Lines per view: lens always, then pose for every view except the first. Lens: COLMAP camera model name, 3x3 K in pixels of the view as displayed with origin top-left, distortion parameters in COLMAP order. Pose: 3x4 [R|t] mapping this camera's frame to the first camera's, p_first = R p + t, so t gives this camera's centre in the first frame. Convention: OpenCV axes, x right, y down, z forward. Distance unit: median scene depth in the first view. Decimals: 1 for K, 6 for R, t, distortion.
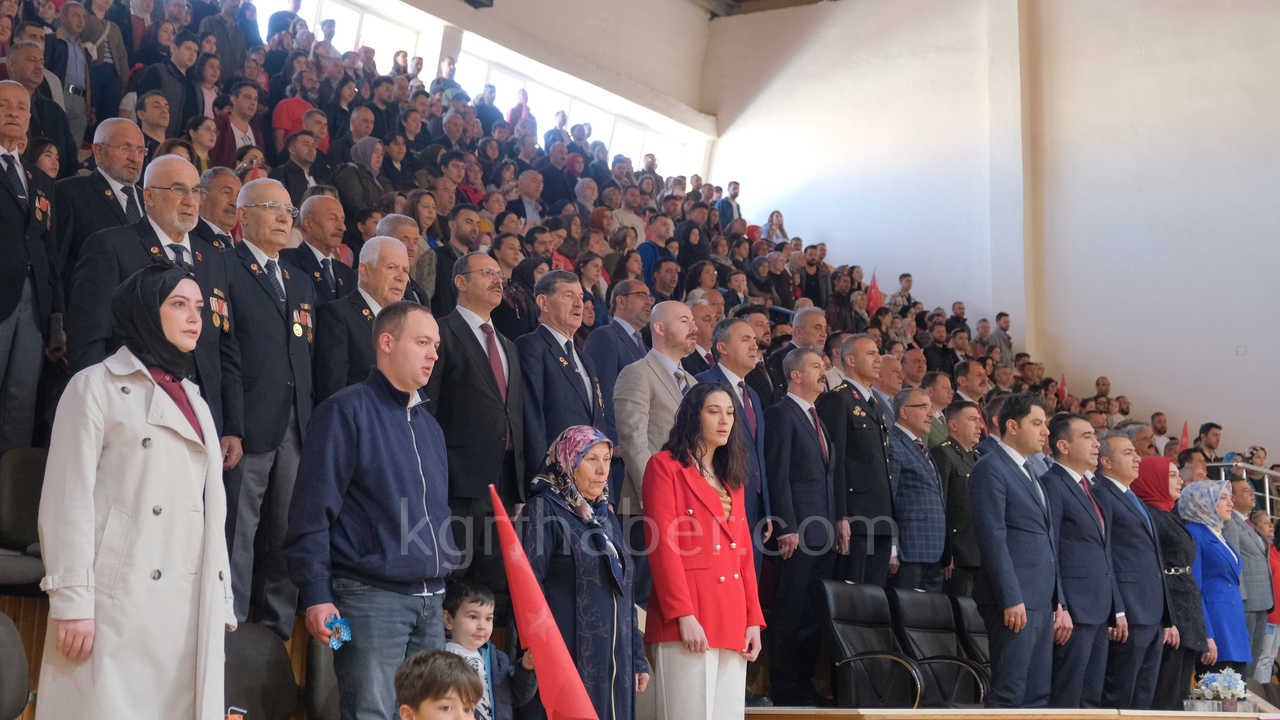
lens RADIAL K [[1947.5, 0, 640.0], [0, 1947.5, 360.0], [0, 0, 1]] dist [-0.117685, 0.000120]
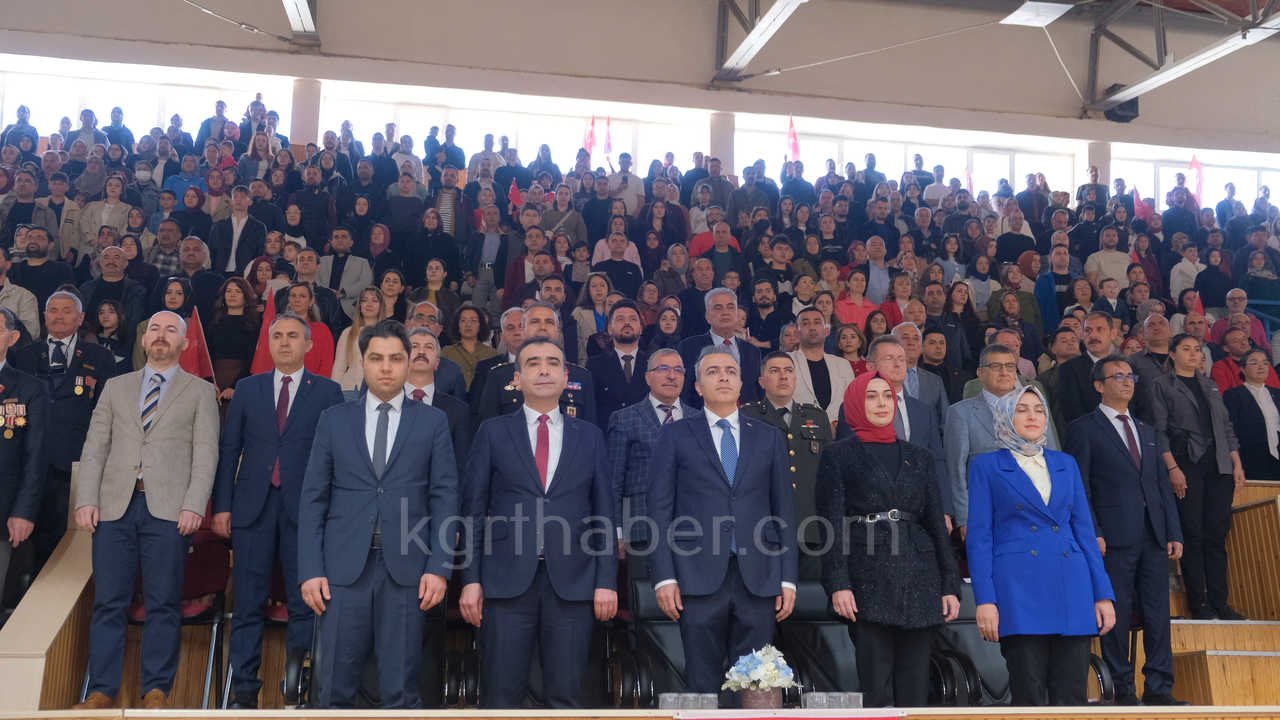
lens RADIAL K [[1277.4, 0, 655.7], [0, 1277.4, 360.1], [0, 0, 1]] dist [0.020840, -0.012335]
pose [[0.707325, -0.199019, -0.678294, 0.290448], [0.131809, 0.979853, -0.150050, 0.058530], [0.694491, 0.016728, 0.719307, 0.304512]]
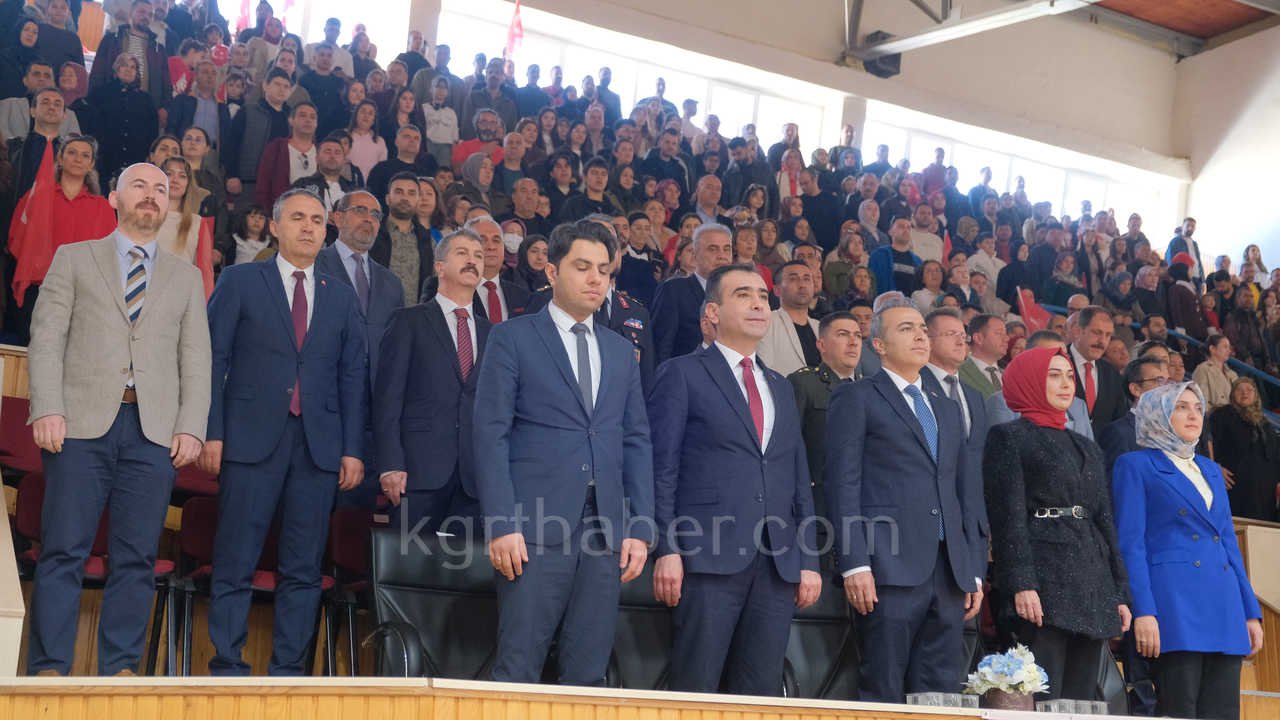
lens RADIAL K [[1677.4, 0, 640.0], [0, 1677.4, 360.0], [0, 0, 1]] dist [0.009817, -0.050201]
pose [[0.901201, -0.097192, -0.422363, 0.206906], [0.062224, 0.993450, -0.095839, 0.054057], [0.428911, 0.060089, 0.901346, 0.221494]]
